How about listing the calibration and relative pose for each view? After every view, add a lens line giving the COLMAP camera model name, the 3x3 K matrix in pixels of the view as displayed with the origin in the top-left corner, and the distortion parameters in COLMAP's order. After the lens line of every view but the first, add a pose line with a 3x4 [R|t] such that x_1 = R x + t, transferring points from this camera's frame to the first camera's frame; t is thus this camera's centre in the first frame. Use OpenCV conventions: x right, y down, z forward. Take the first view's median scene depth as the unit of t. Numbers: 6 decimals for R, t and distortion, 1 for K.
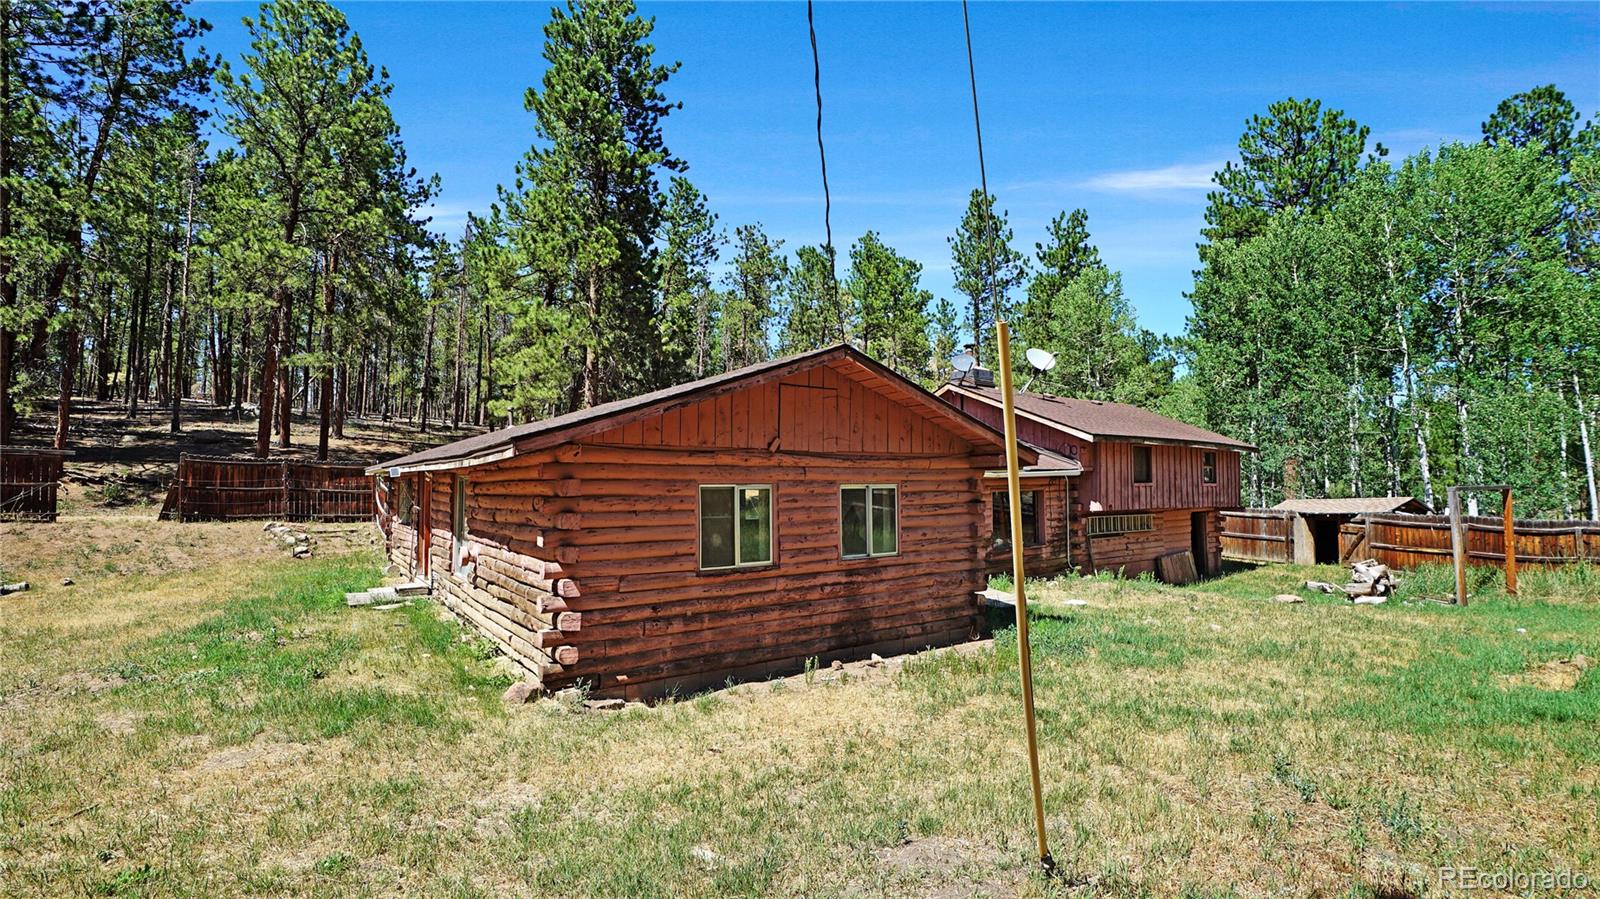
lens RADIAL K [[736.0, 0, 800.0], [0, 736.0, 449.5], [0, 0, 1]] dist [-0.071973, 0.030565]
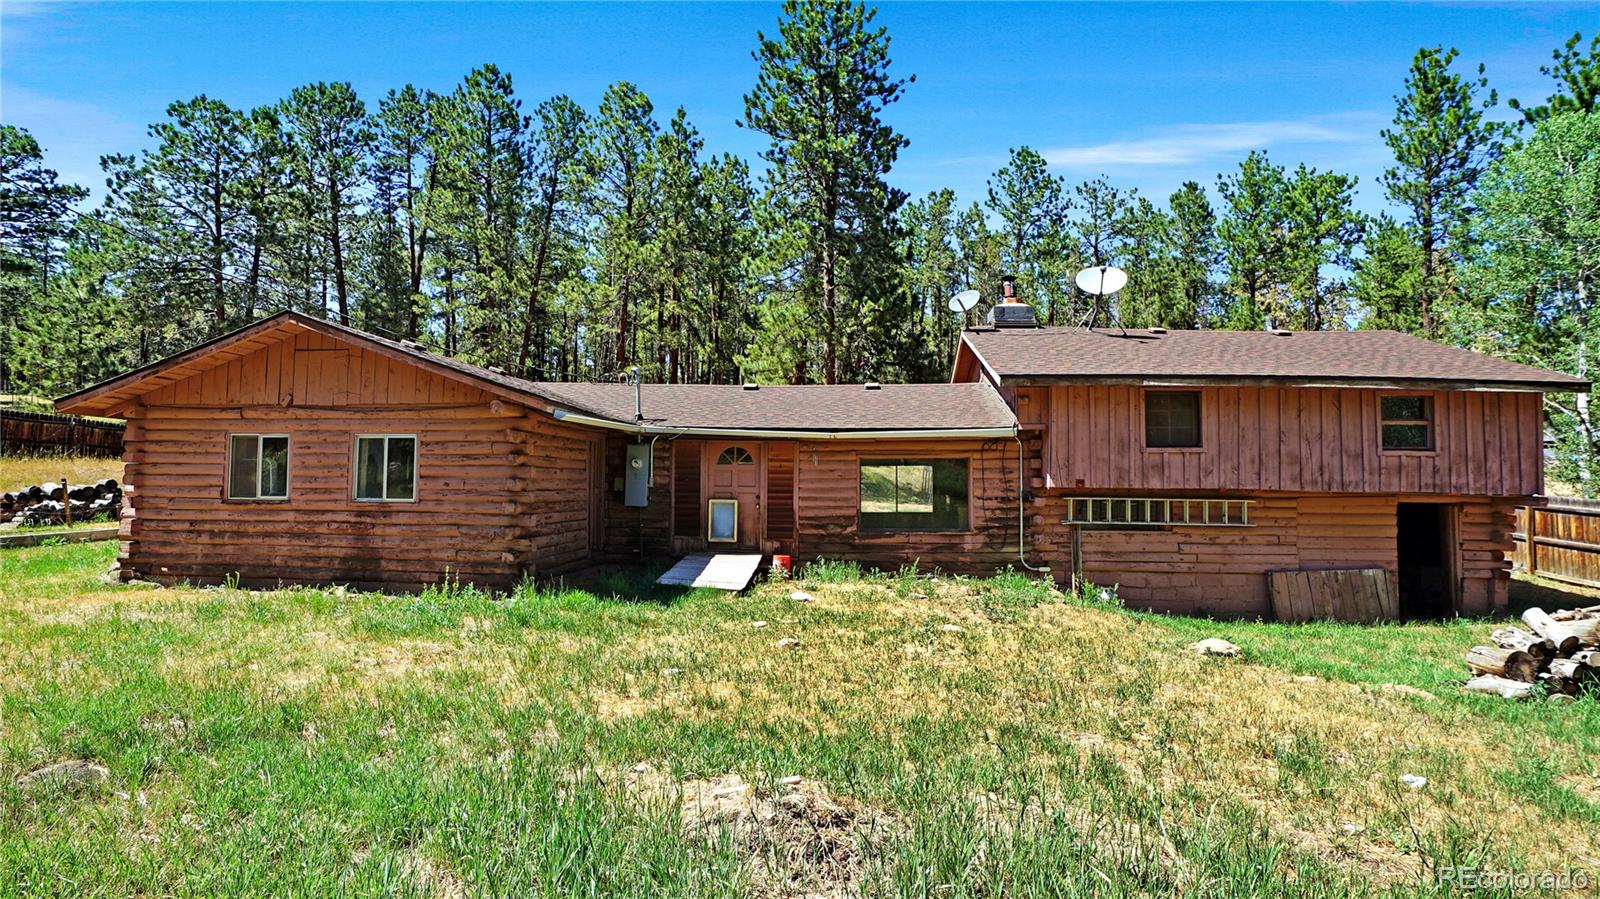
lens RADIAL K [[736.0, 0, 800.0], [0, 736.0, 449.5], [0, 0, 1]] dist [-0.071973, 0.030565]
pose [[0.760557, -0.018233, -0.649015, 1.299165], [0.019151, 0.999801, -0.005645, 0.091762], [0.648989, -0.008135, 0.760755, 0.619212]]
